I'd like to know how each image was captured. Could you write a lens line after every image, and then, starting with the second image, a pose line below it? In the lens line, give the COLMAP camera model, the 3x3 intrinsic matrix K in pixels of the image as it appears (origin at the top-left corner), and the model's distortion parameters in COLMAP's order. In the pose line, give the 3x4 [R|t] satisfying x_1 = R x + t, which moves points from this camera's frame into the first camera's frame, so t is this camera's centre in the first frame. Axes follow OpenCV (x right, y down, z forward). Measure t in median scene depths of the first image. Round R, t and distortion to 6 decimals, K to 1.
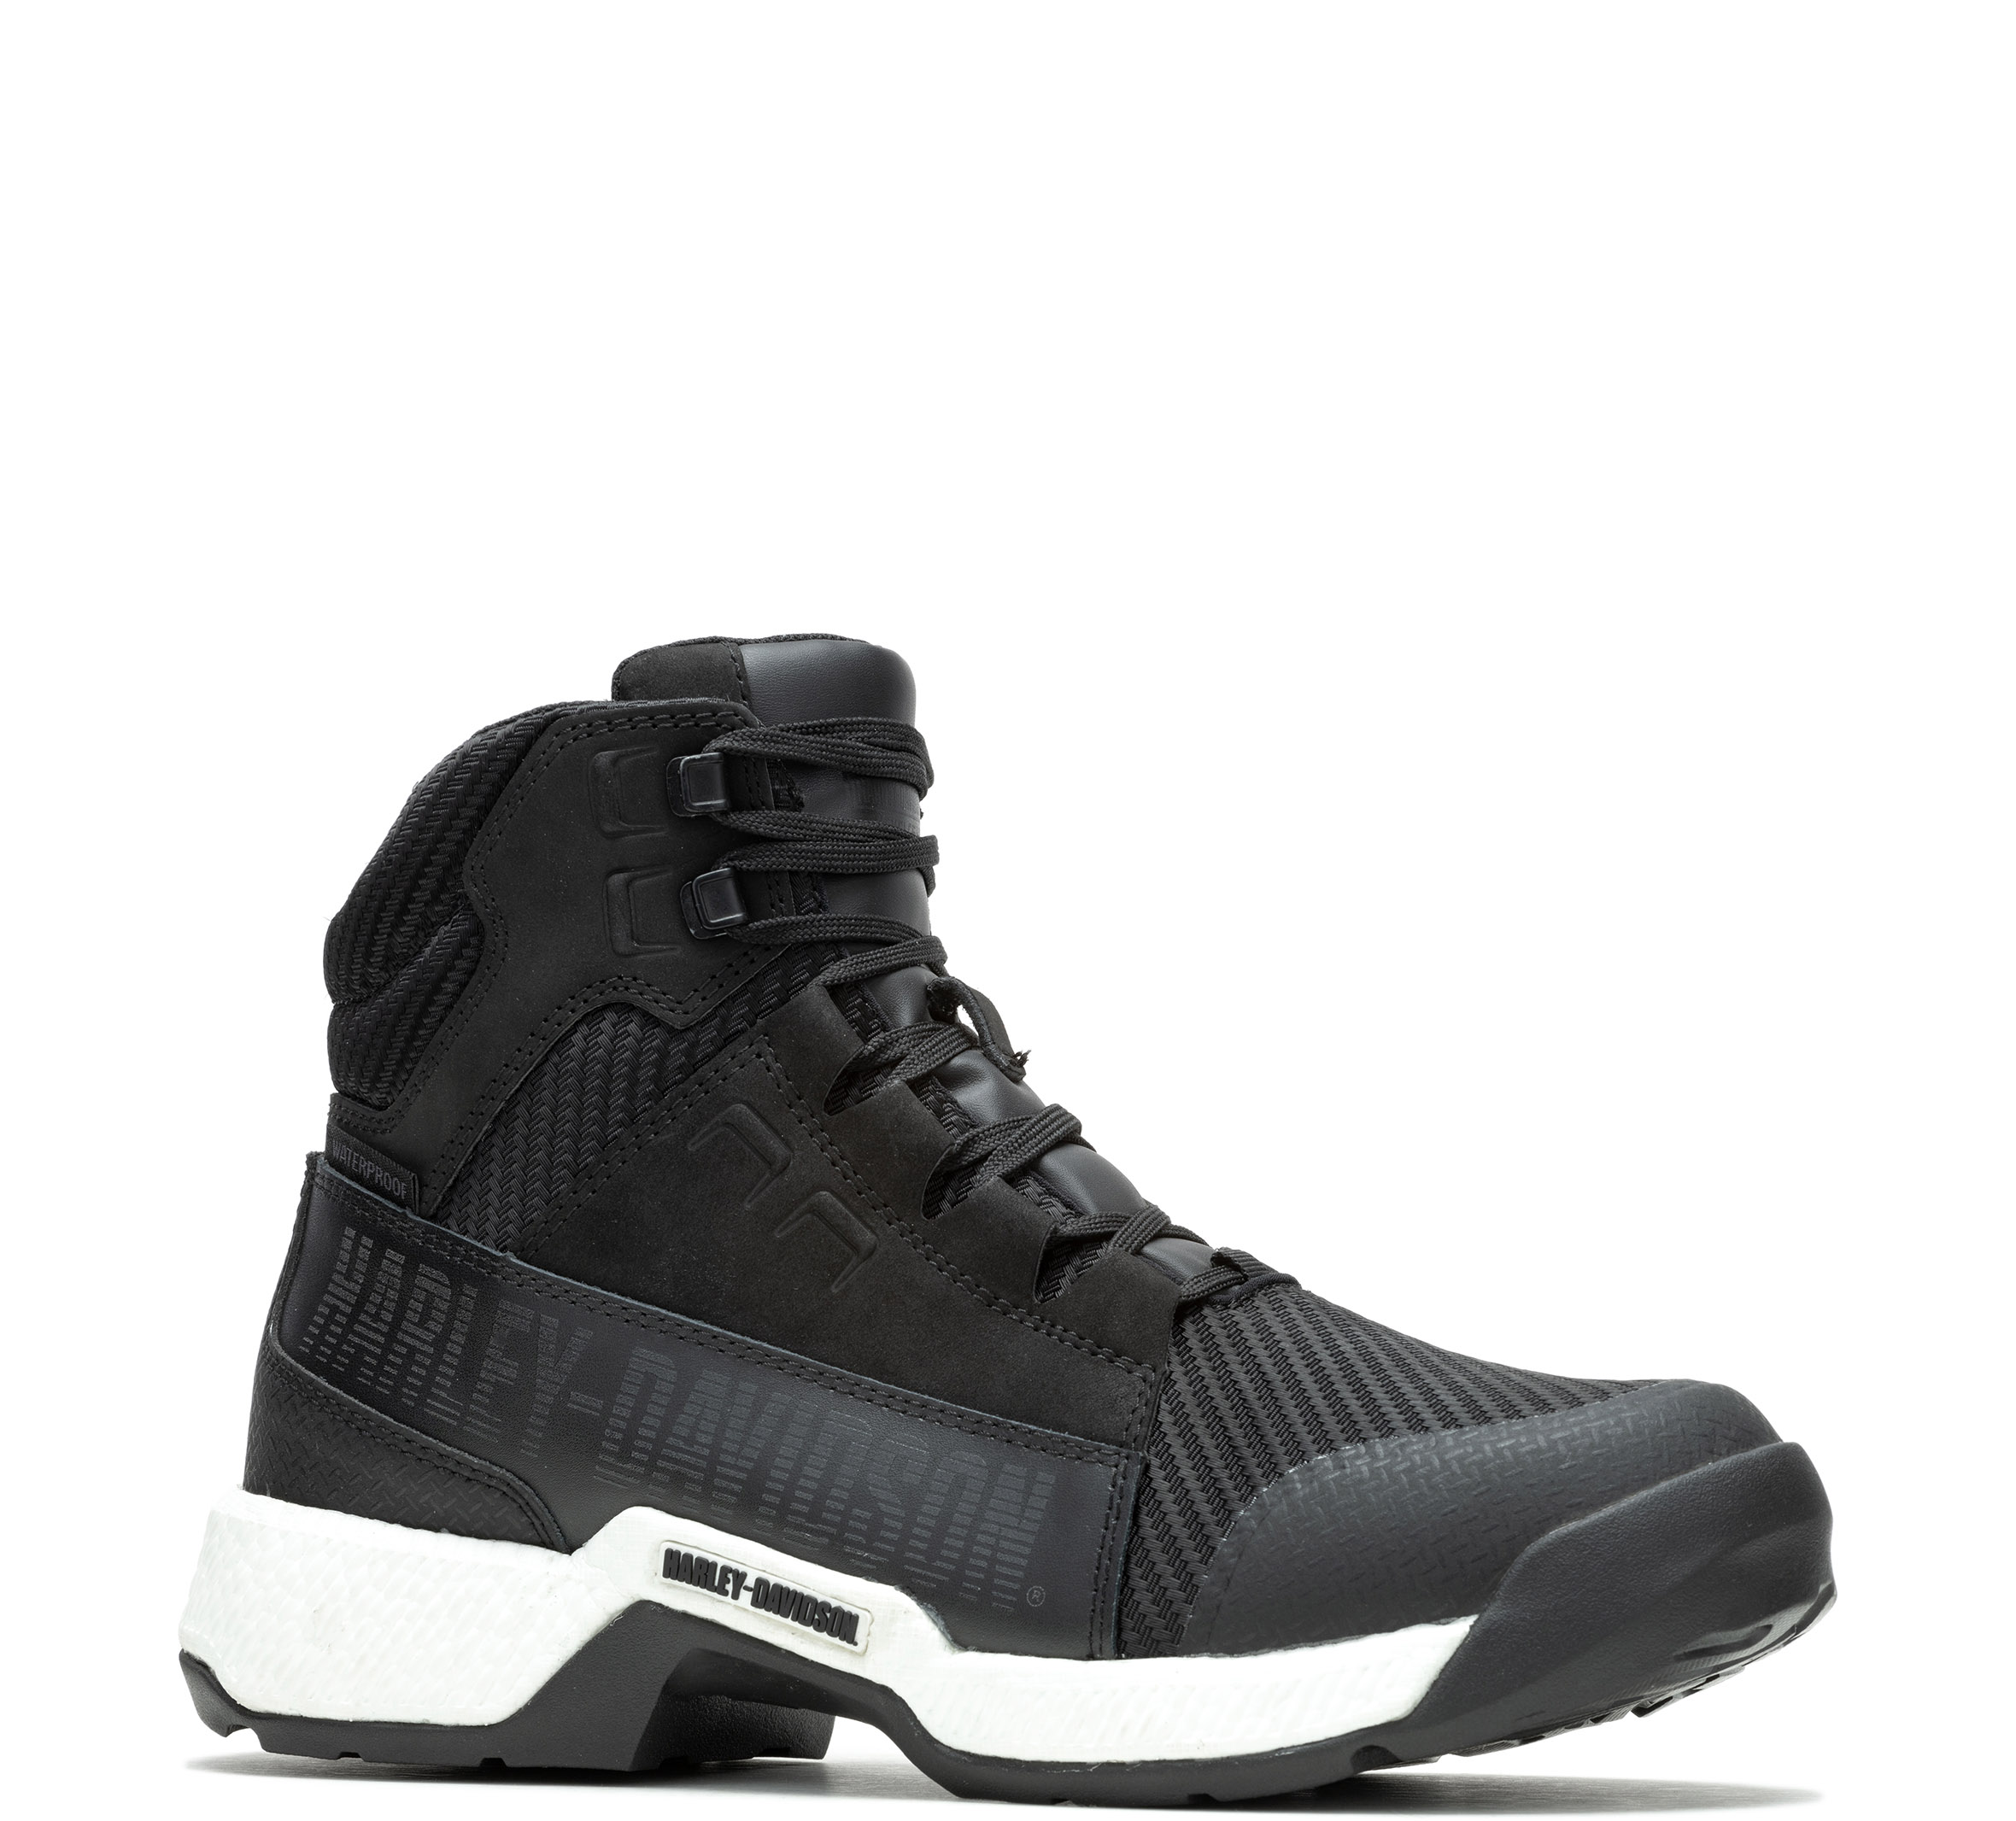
lens RADIAL K [[9648.4, 0, 1008.0], [0, 9648.4, 910.5], [0, 0, 1]] dist [0.151472, -9.083626]
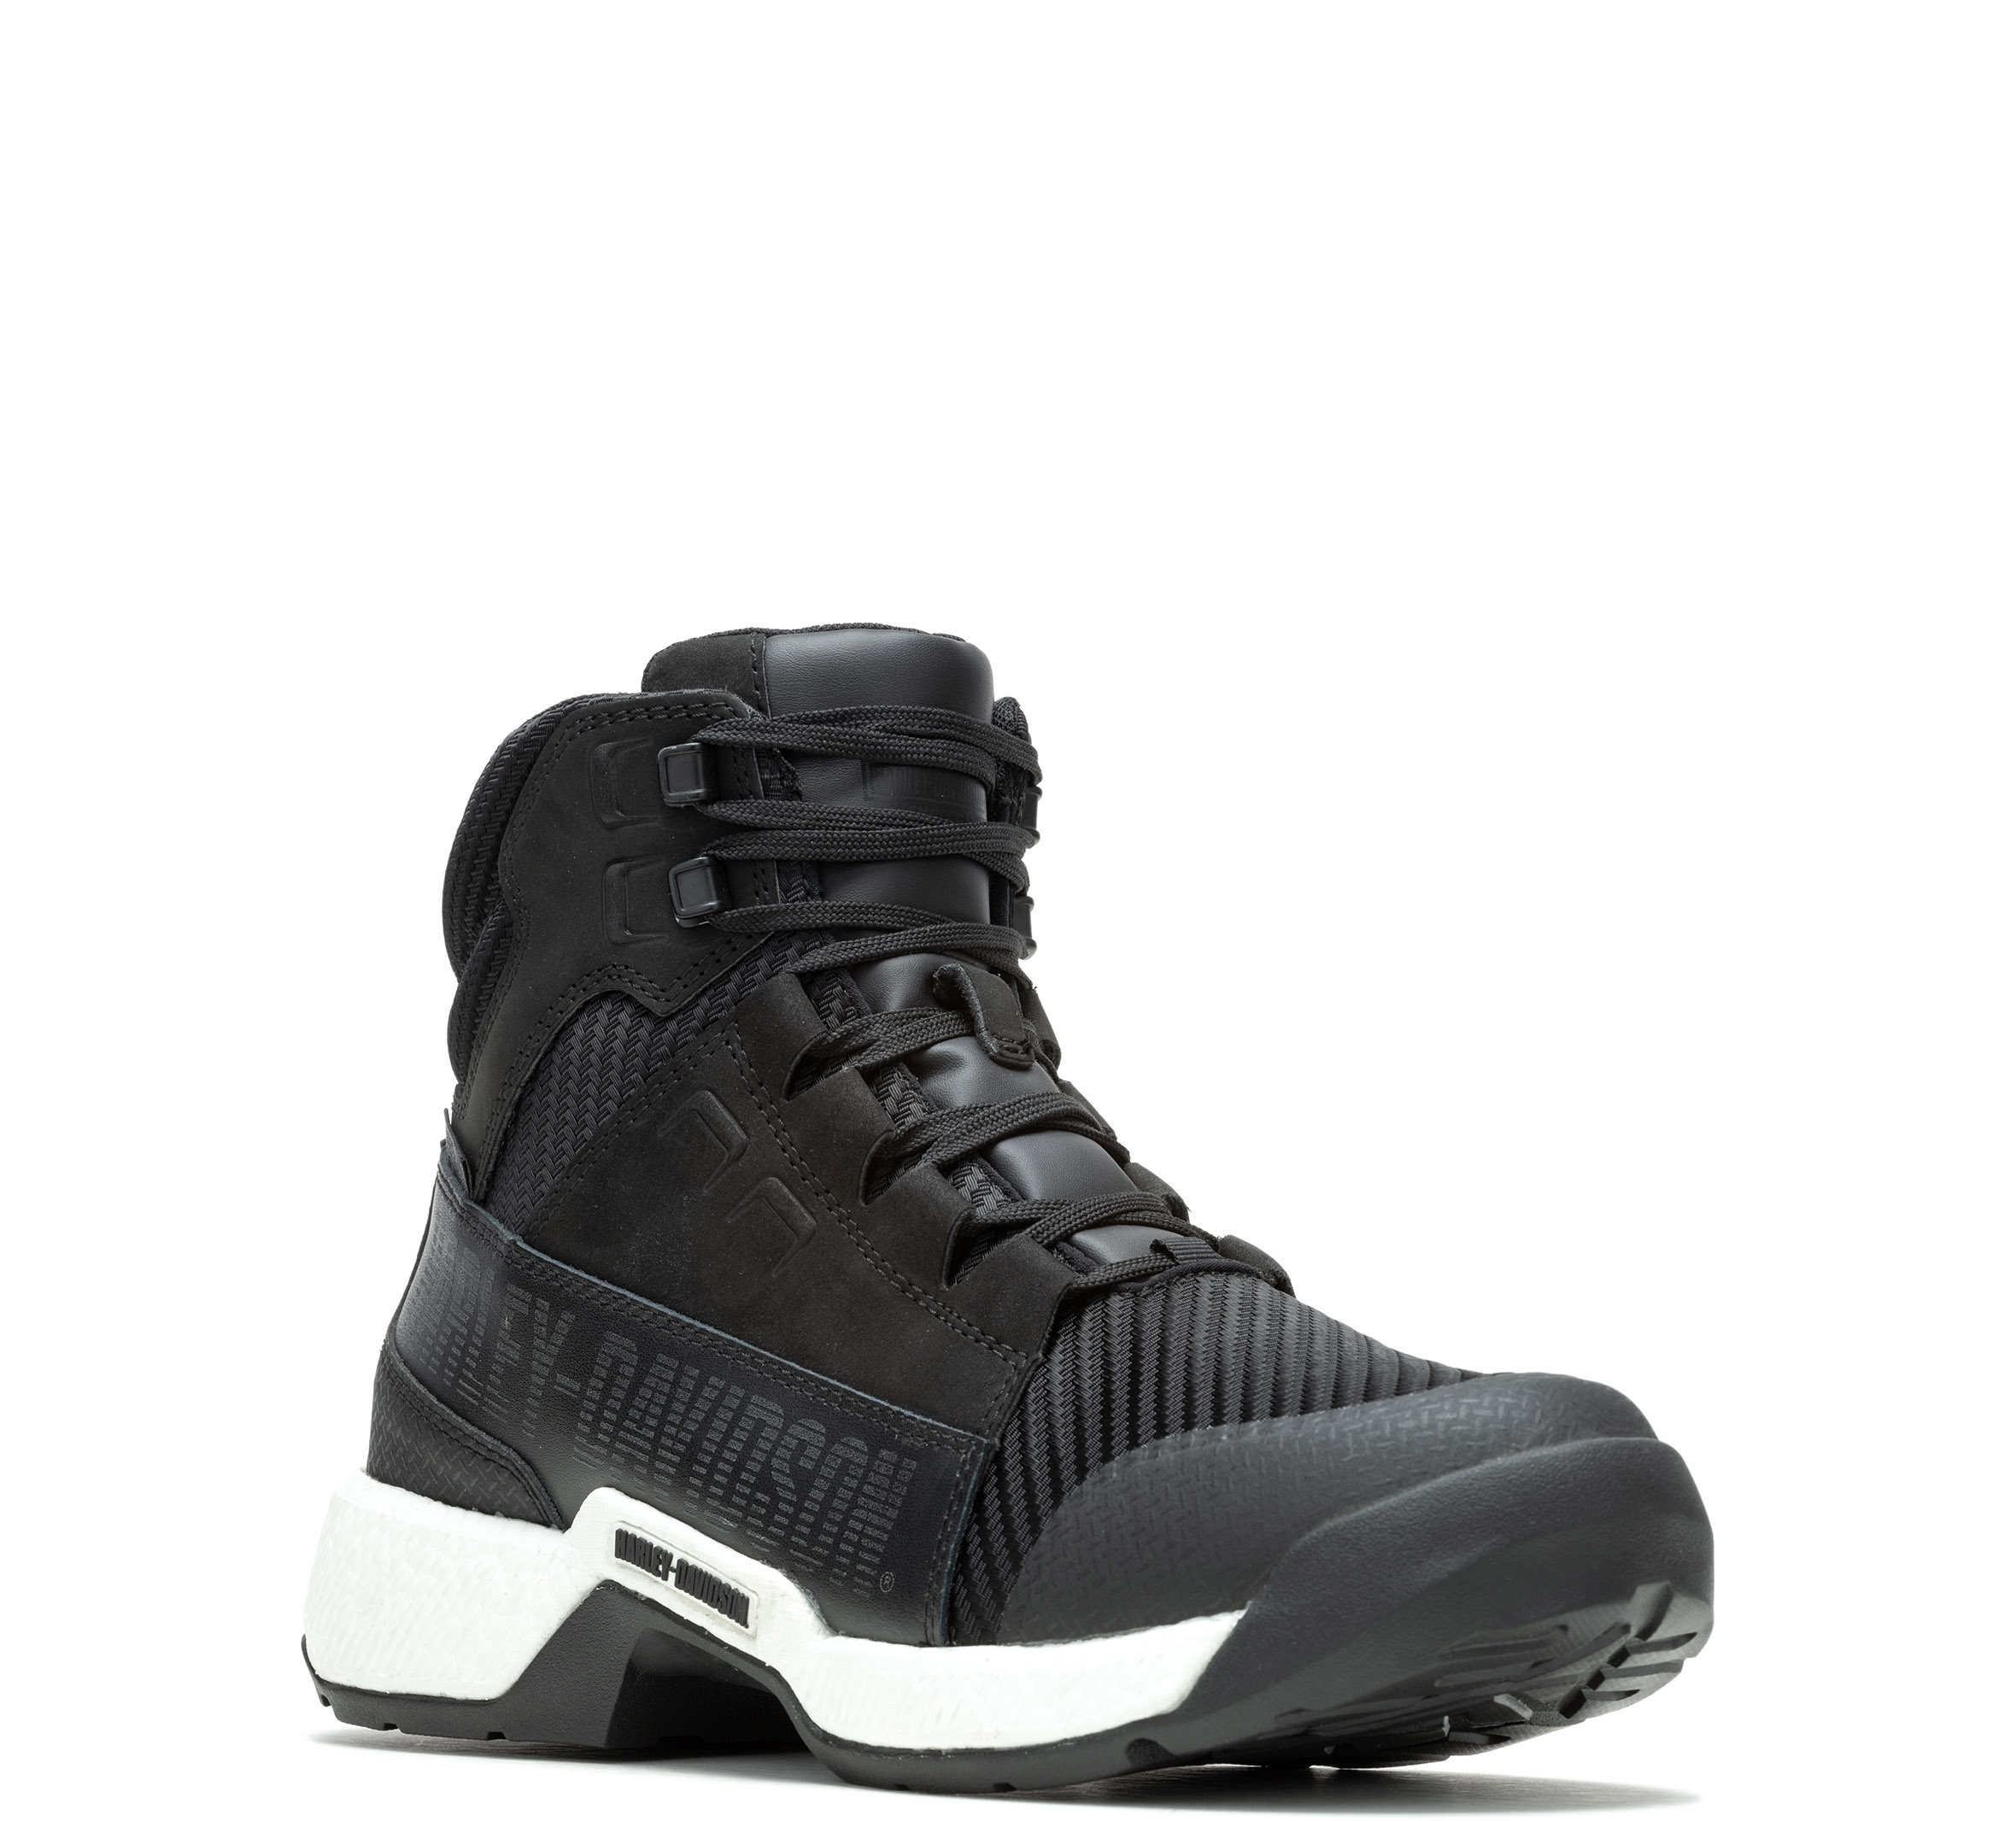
lens RADIAL K [[9648.4, 0, 1008.0], [0, 9648.4, 910.5], [0, 0, 1]] dist [0.151472, -9.083626]
pose [[0.924247, -0.007998, -0.381711, 0.387193], [0.007825, 0.999967, -0.002005, 0.003478], [0.381715, -0.001134, 0.924279, 0.078570]]
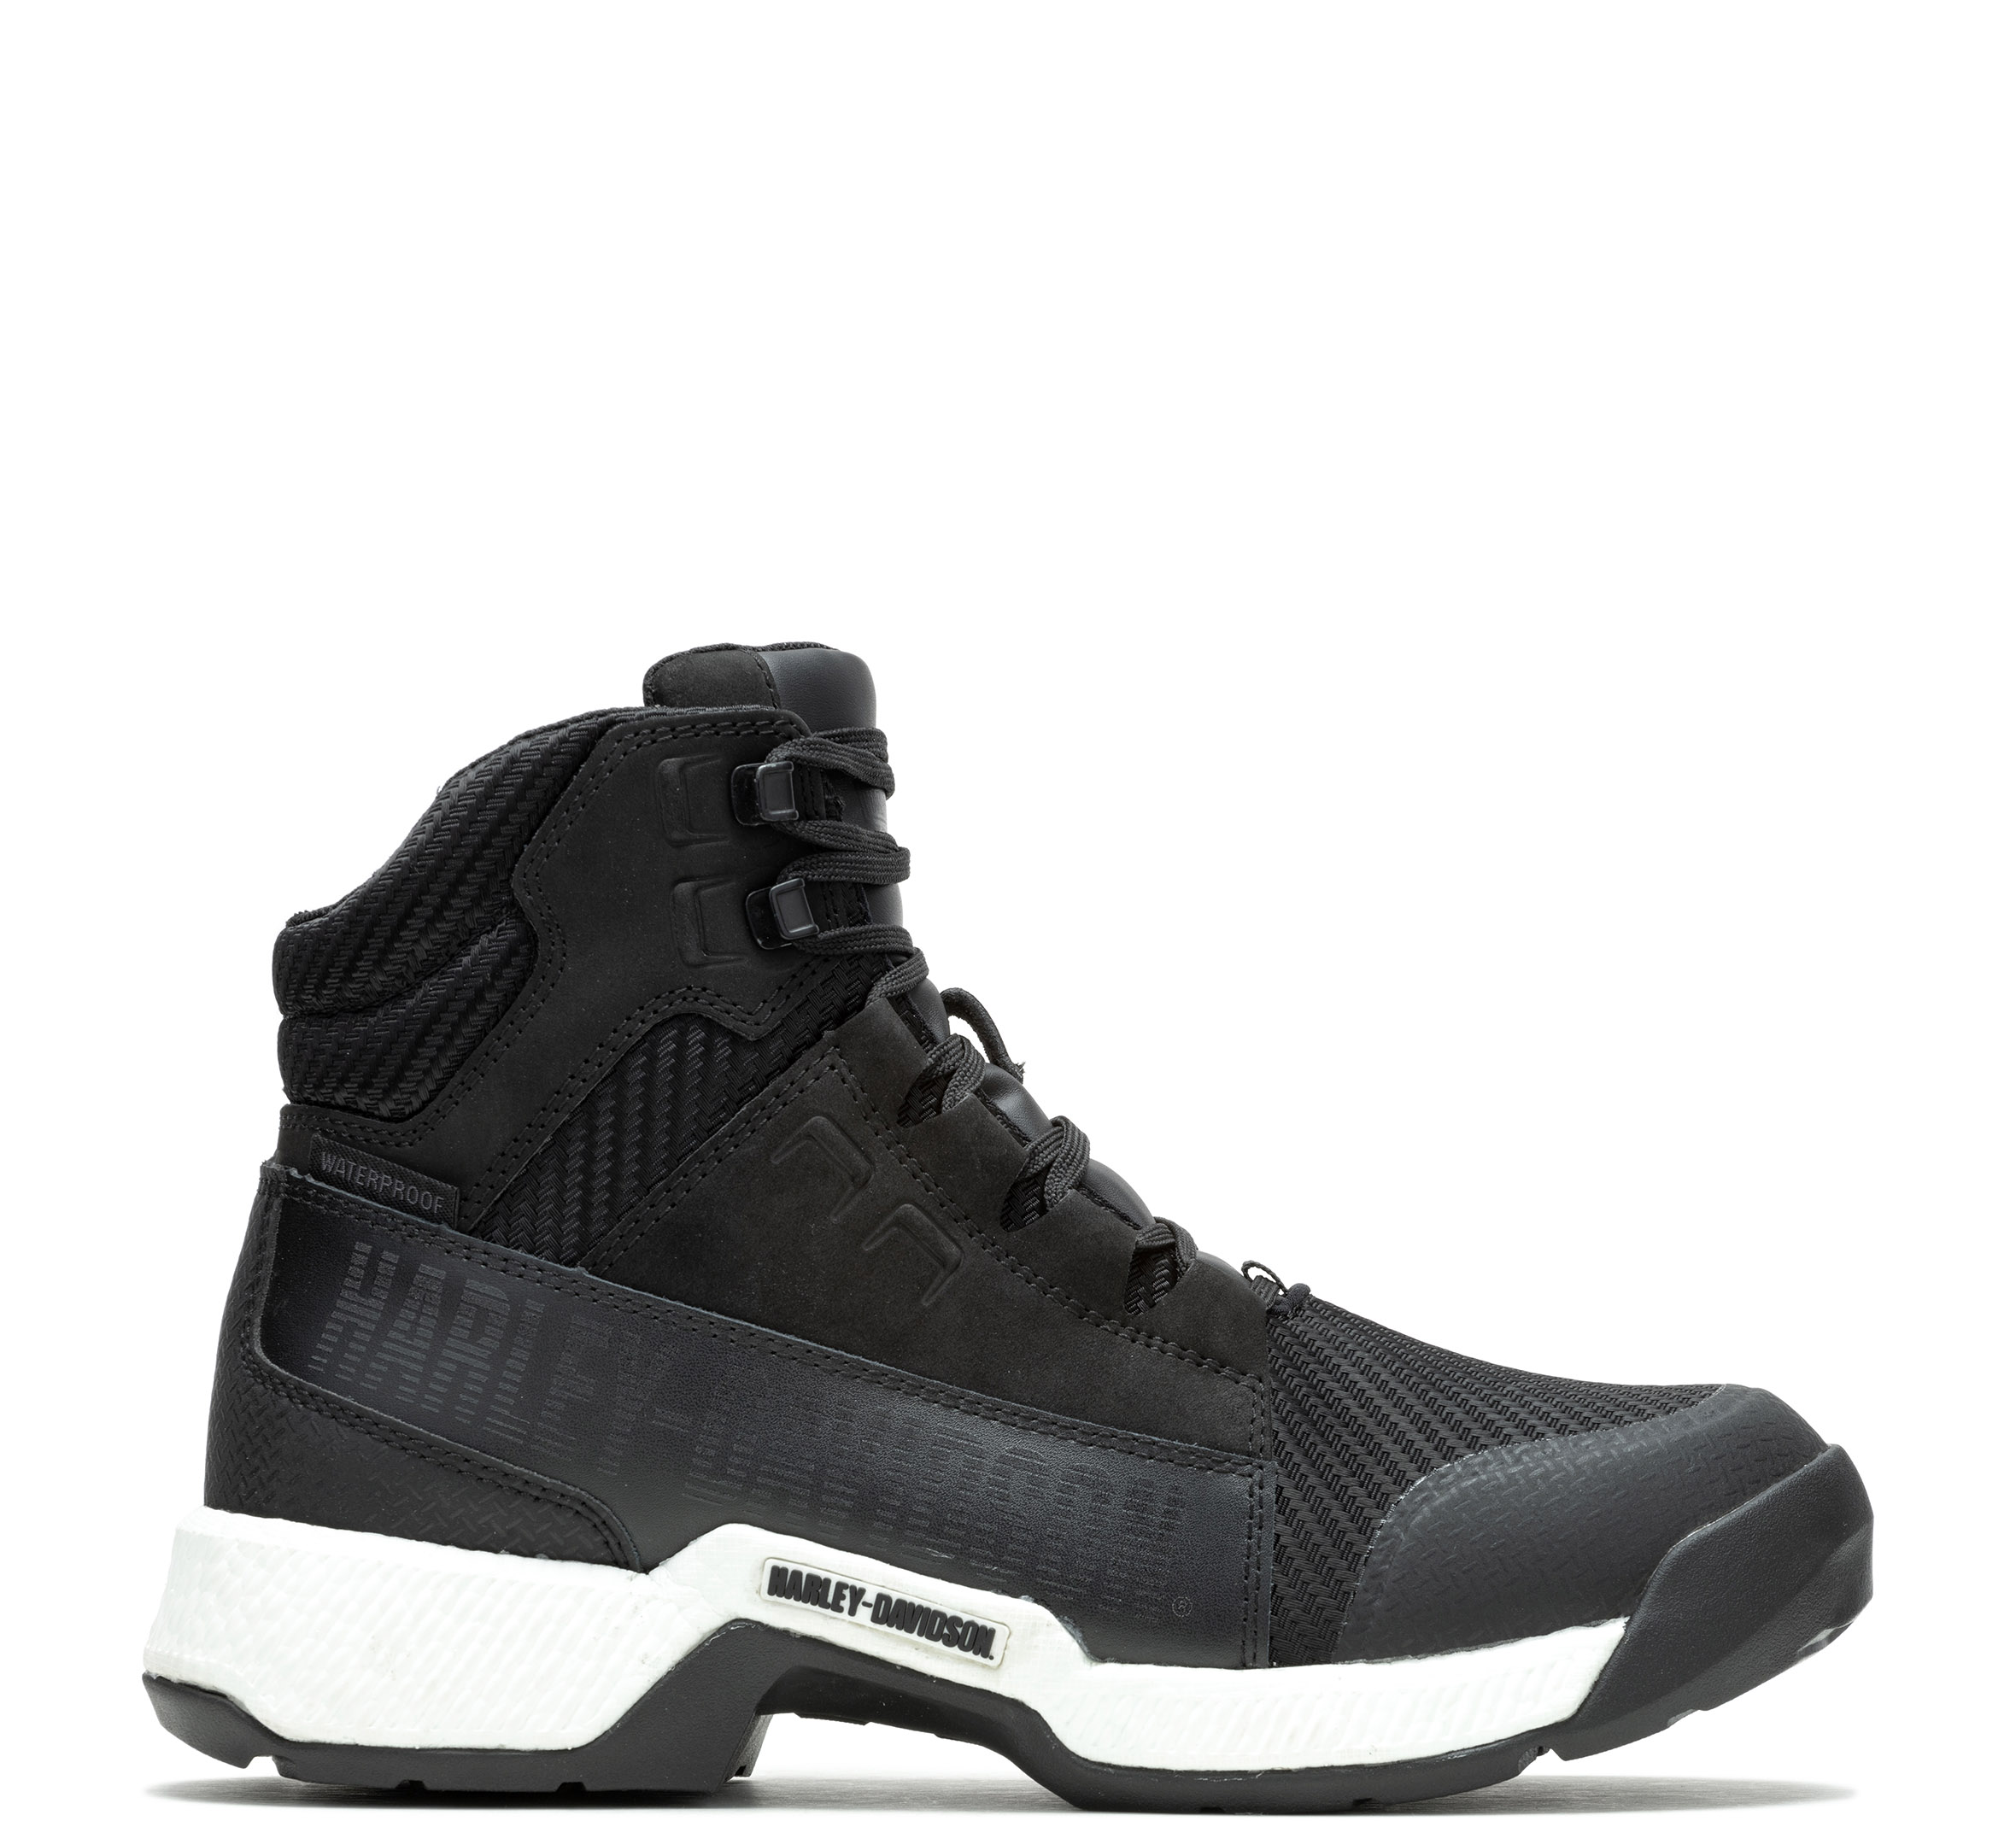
lens RADIAL K [[9648.4, 0, 1008.0], [0, 9648.4, 910.5], [0, 0, 1]] dist [0.151472, -9.083626]
pose [[0.926283, 0.007961, 0.376745, -0.383661], [-0.008528, 0.999964, -0.000164, -0.001091], [-0.376732, -0.003061, 0.926317, 0.074168]]
